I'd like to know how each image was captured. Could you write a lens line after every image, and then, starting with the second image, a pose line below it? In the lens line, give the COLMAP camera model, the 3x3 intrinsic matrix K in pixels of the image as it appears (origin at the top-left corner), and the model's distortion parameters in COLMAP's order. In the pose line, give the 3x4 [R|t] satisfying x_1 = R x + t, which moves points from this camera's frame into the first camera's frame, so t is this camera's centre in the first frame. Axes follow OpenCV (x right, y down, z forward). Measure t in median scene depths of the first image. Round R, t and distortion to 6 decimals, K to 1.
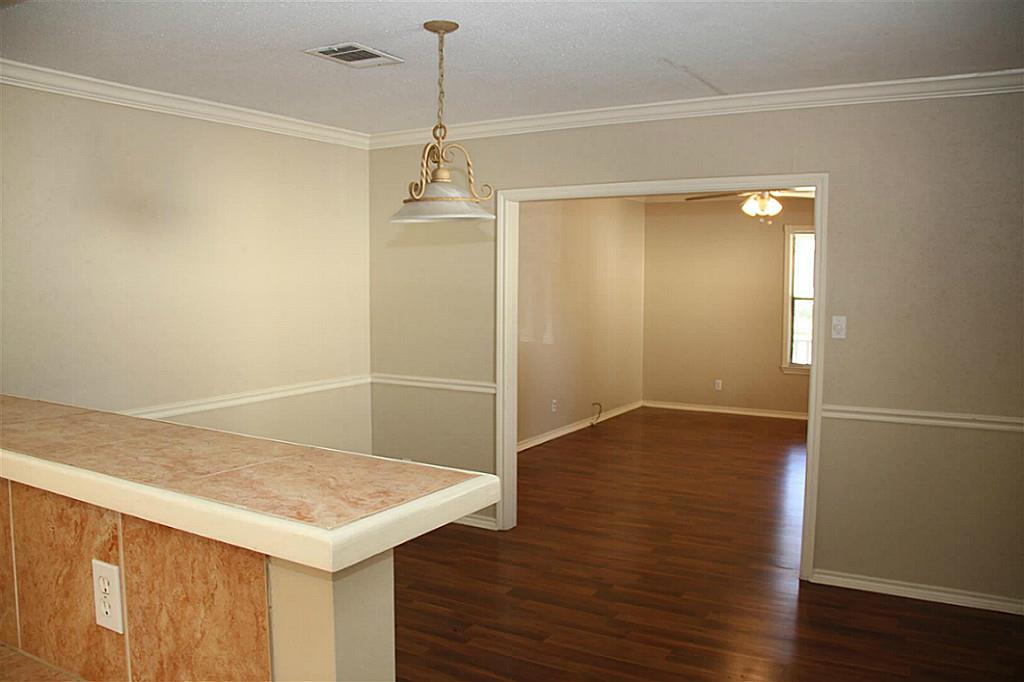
lens RADIAL K [[827.4, 0, 512.0], [0, 827.4, 341.0], [0, 0, 1]] dist [-0.213525, 0.166124]
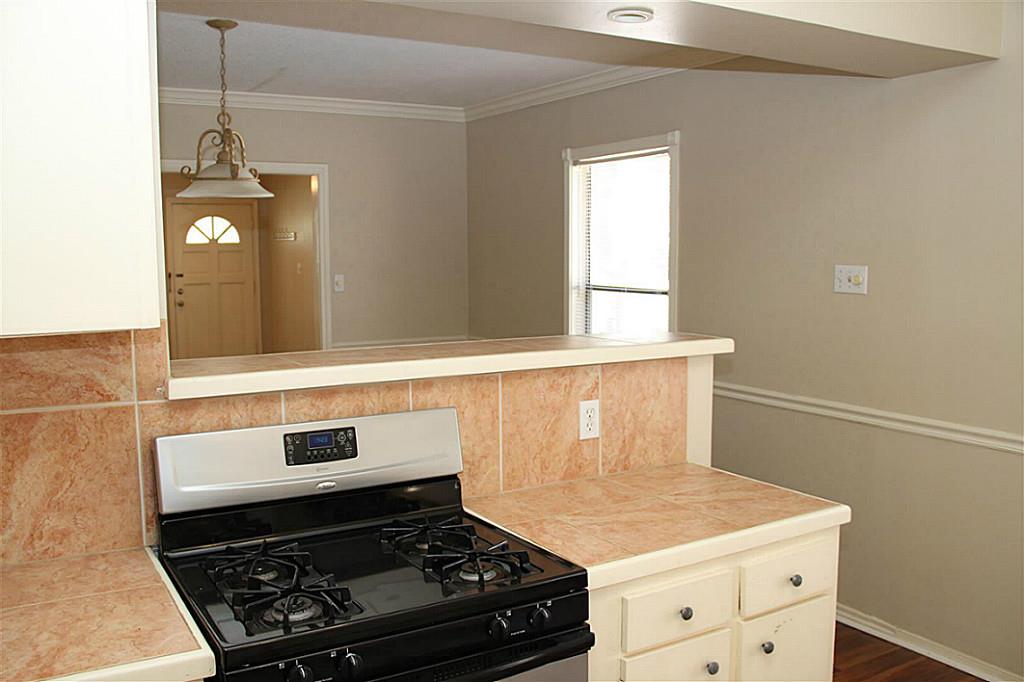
lens RADIAL K [[917.0, 0, 512.0], [0, 917.0, 341.0], [0, 0, 1]] dist [-0.129397, -0.001098]
pose [[0.471925, -0.095350, 0.876467, -2.365748], [0.075778, 0.994842, 0.067426, -0.007458], [-0.878376, 0.034596, 0.476717, 0.145891]]
